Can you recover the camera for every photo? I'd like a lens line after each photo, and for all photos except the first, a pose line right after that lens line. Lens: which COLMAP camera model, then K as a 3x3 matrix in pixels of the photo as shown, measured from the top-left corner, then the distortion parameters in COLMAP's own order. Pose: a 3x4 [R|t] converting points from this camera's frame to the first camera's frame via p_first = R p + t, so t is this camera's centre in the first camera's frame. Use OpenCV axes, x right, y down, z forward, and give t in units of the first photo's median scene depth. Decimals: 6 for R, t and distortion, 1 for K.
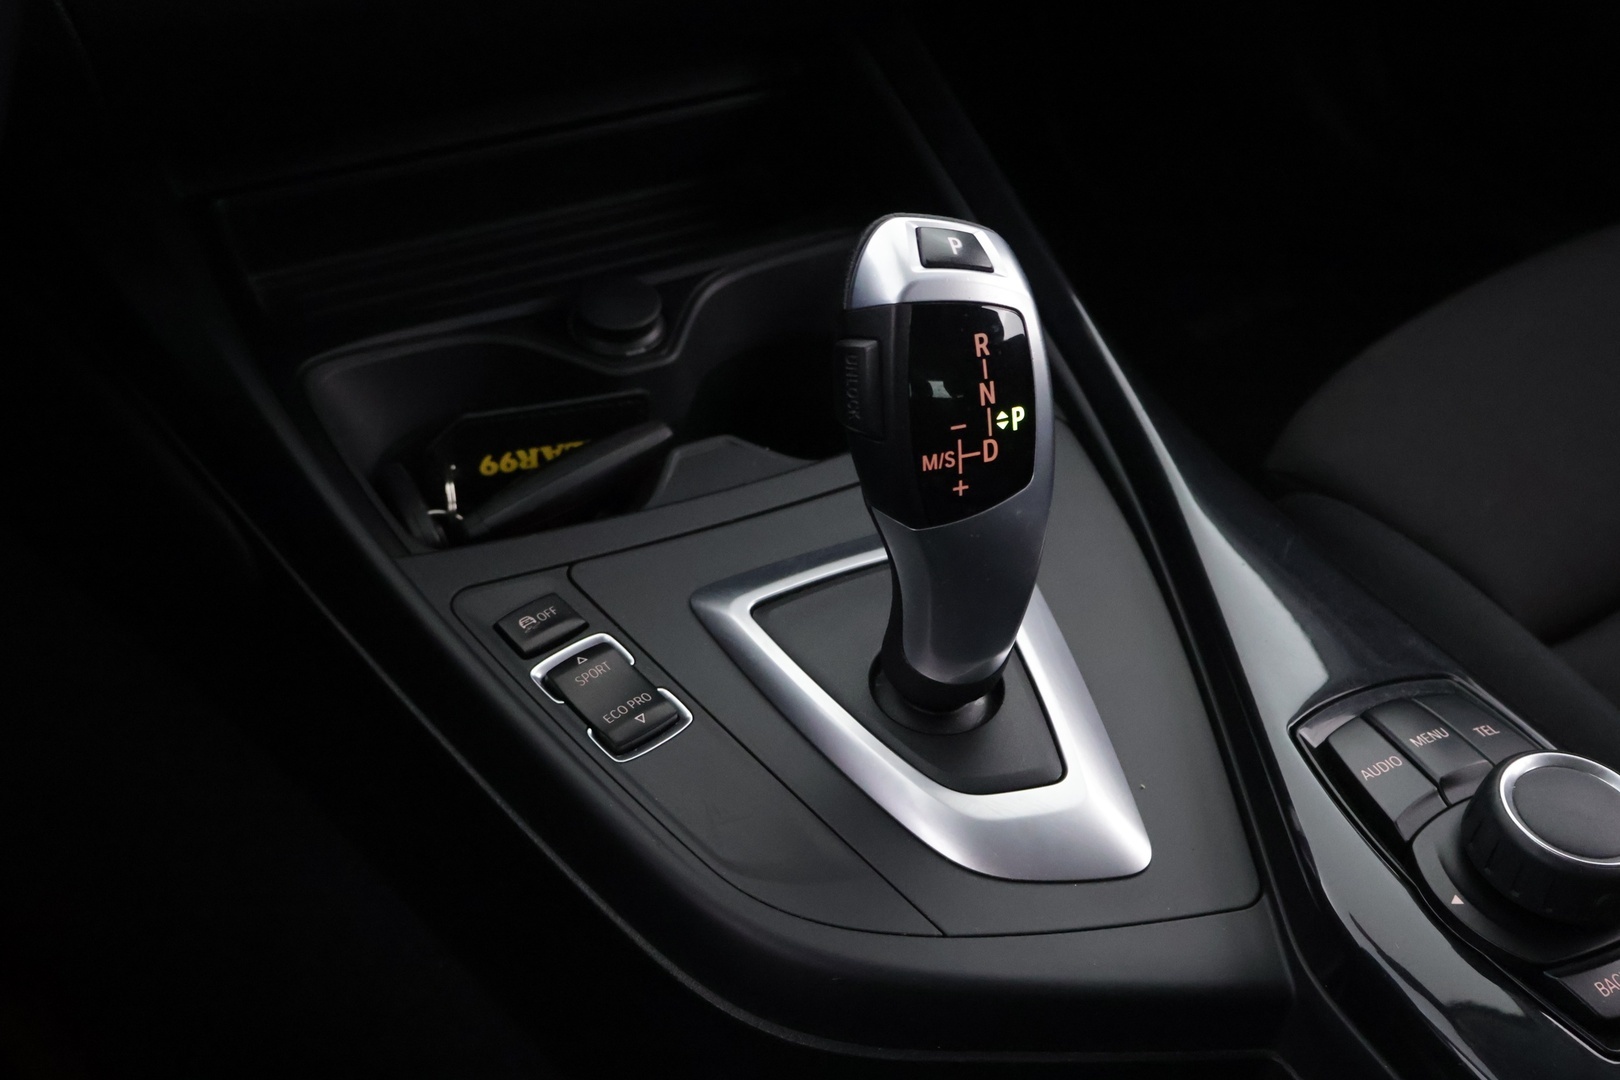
lens RADIAL K [[1820.3, 0, 810.0], [0, 1820.3, 540.0], [0, 0, 1]] dist [-0.008082, 0.056497]
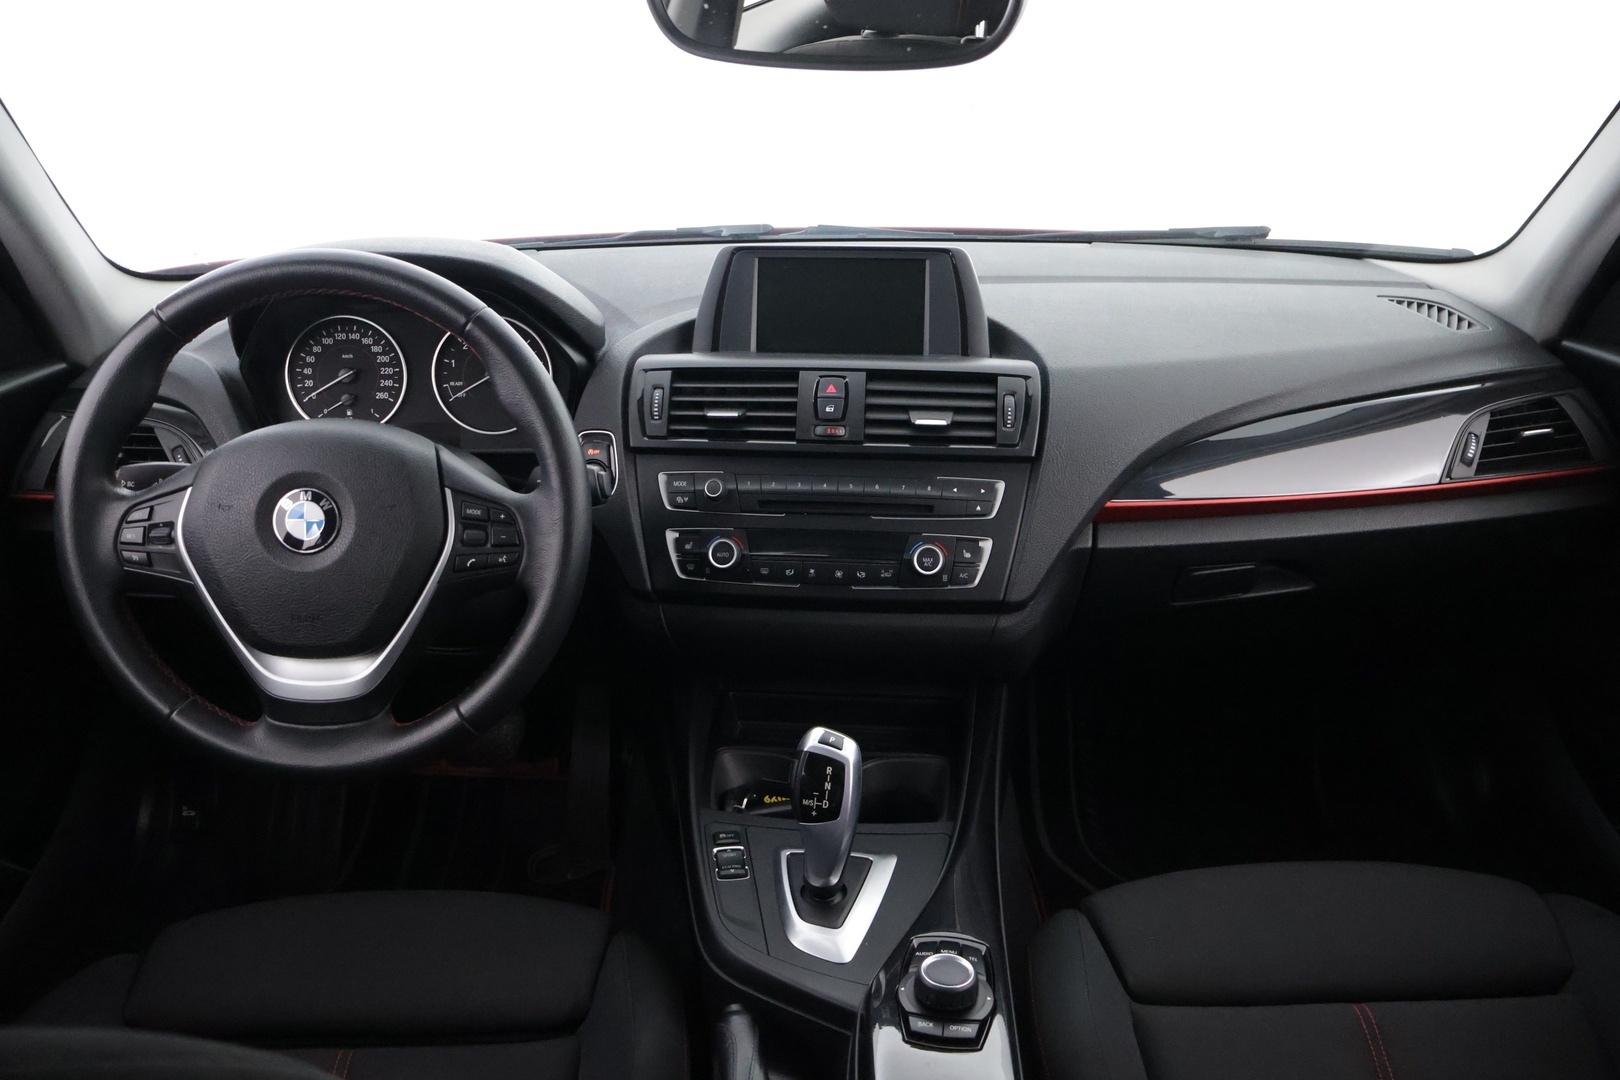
lens RADIAL K [[1356.2, 0, 810.0], [0, 1356.2, 540.0], [0, 0, 1]] dist [-0.003992, -0.002261]
pose [[0.828890, 0.145128, -0.540258, 1.278641], [-0.326146, 0.910014, -0.255935, 0.144342], [0.454499, 0.388345, 0.801635, -1.077387]]
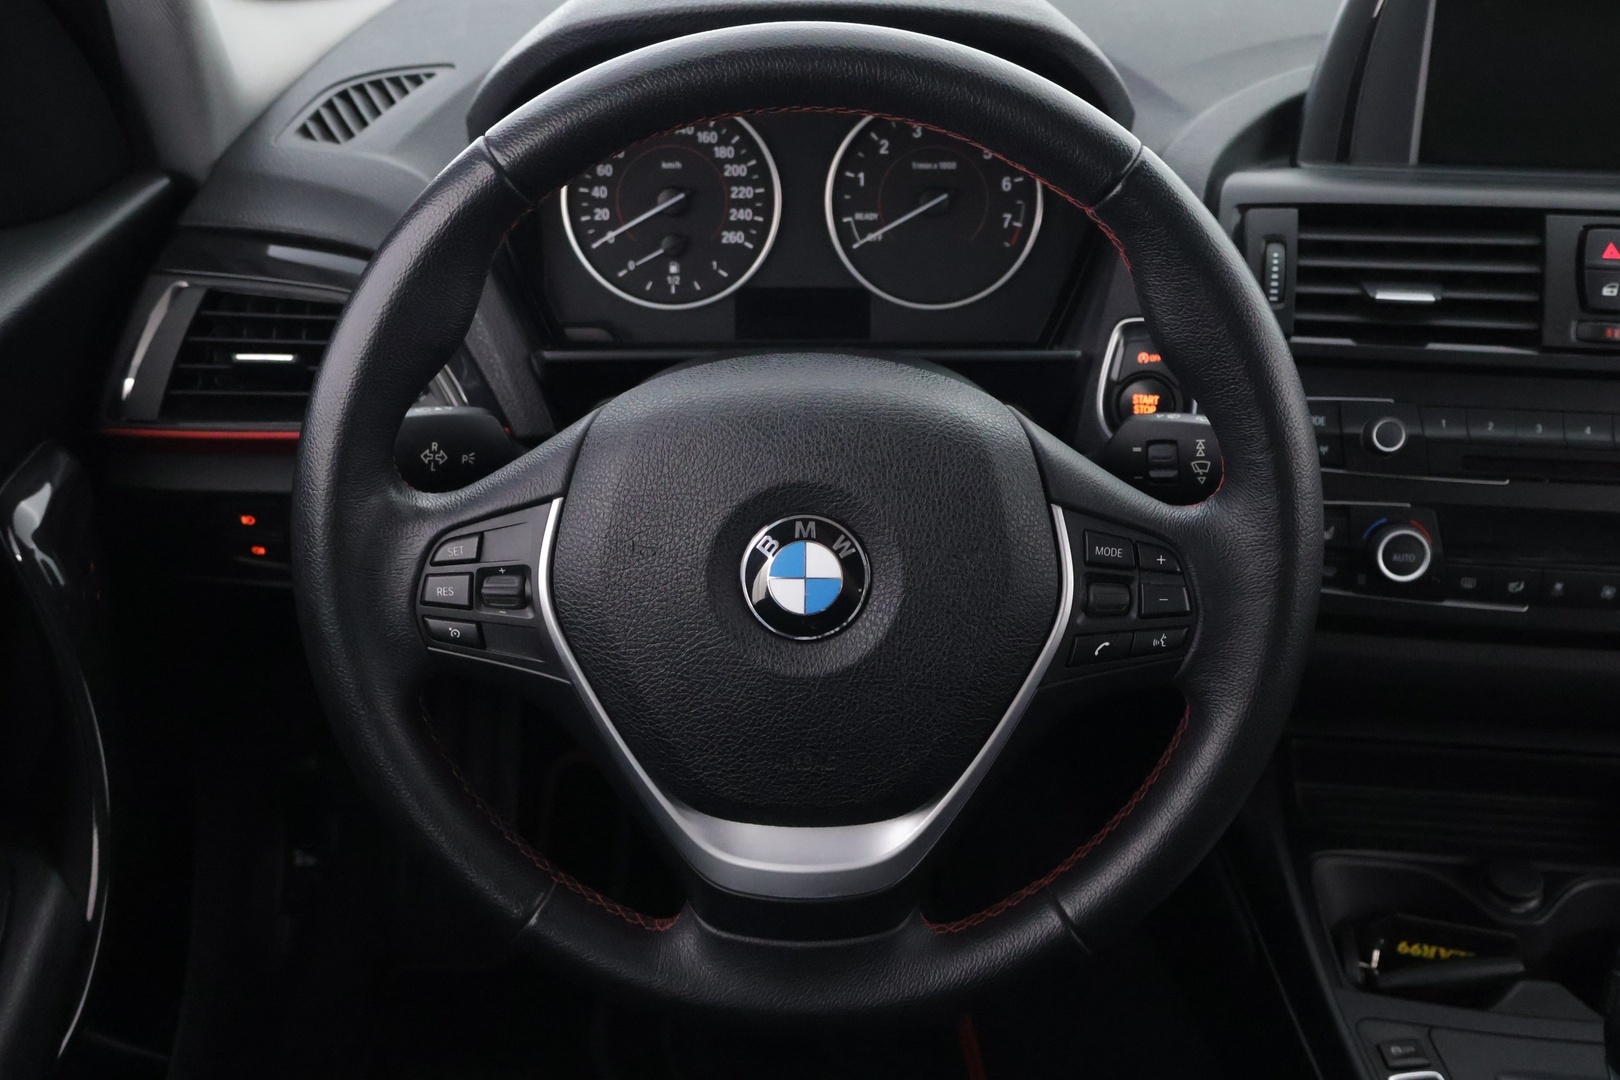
lens RADIAL K [[1820.3, 0, 810.0], [0, 1820.3, 540.0], [0, 0, 1]] dist [-0.008082, 0.056497]
pose [[0.827426, 0.241578, -0.506958, 0.168493], [-0.333295, 0.937810, -0.097094, -0.064672], [0.451974, 0.249304, 0.856485, -1.004315]]
